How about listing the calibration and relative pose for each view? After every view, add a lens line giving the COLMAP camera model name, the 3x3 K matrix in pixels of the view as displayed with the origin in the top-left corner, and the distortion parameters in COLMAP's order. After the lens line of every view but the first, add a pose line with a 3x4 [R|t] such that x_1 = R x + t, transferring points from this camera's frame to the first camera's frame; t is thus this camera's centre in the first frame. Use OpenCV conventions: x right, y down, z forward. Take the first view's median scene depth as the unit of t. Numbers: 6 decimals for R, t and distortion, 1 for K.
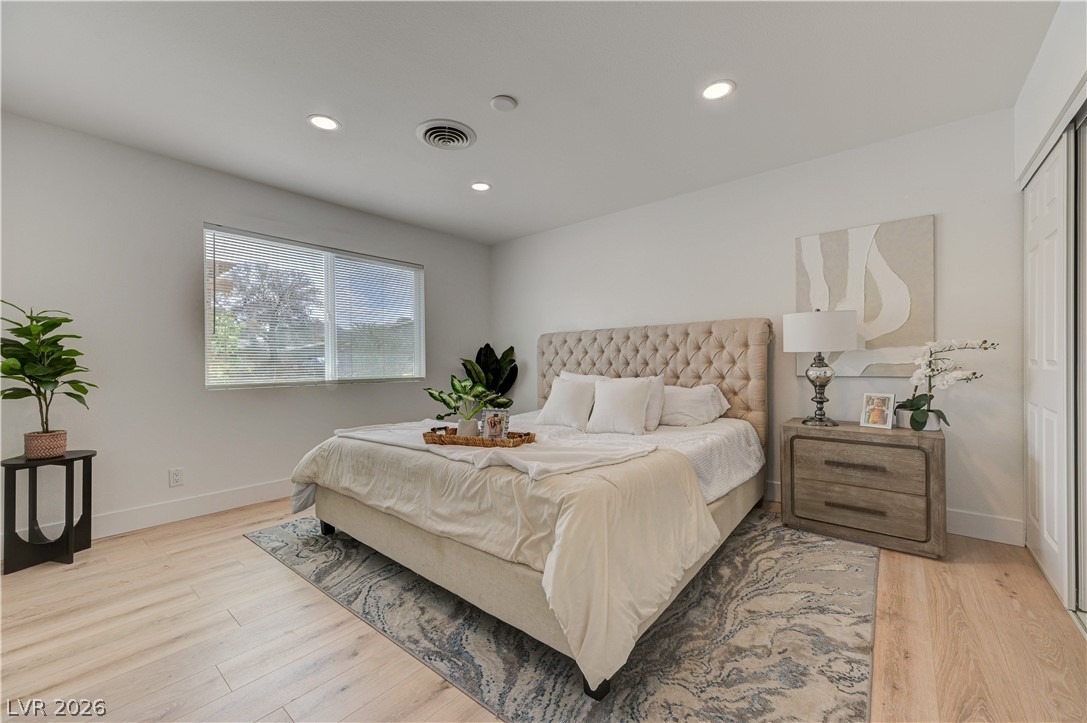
lens RADIAL K [[427.6, 0, 532.1], [0, 427.6, 365.8], [0, 0, 1]] dist [0.003467, -0.000984]
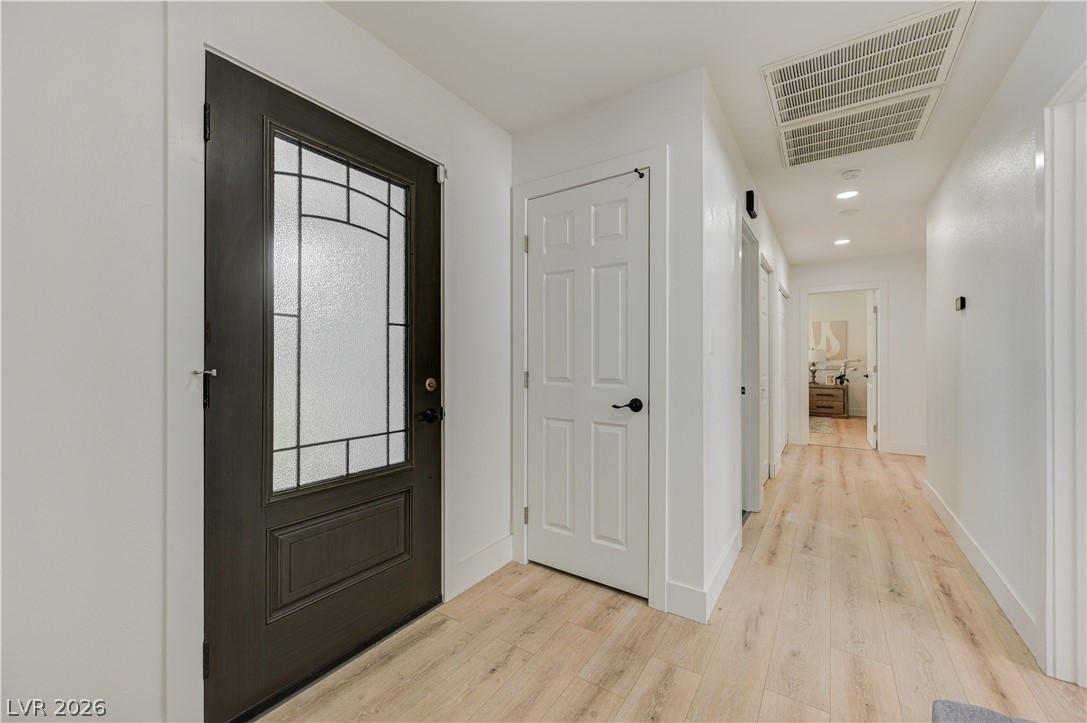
lens RADIAL K [[427.6, 0, 536.8], [0, 427.6, 358.3], [0, 0, 1]] dist [0.003467, -0.000984]
pose [[0.994189, 0.006001, 0.107480, -1.858614], [-0.005171, 0.999955, -0.007995, -0.022724], [-0.107523, 0.007393, 0.994175, -2.105360]]
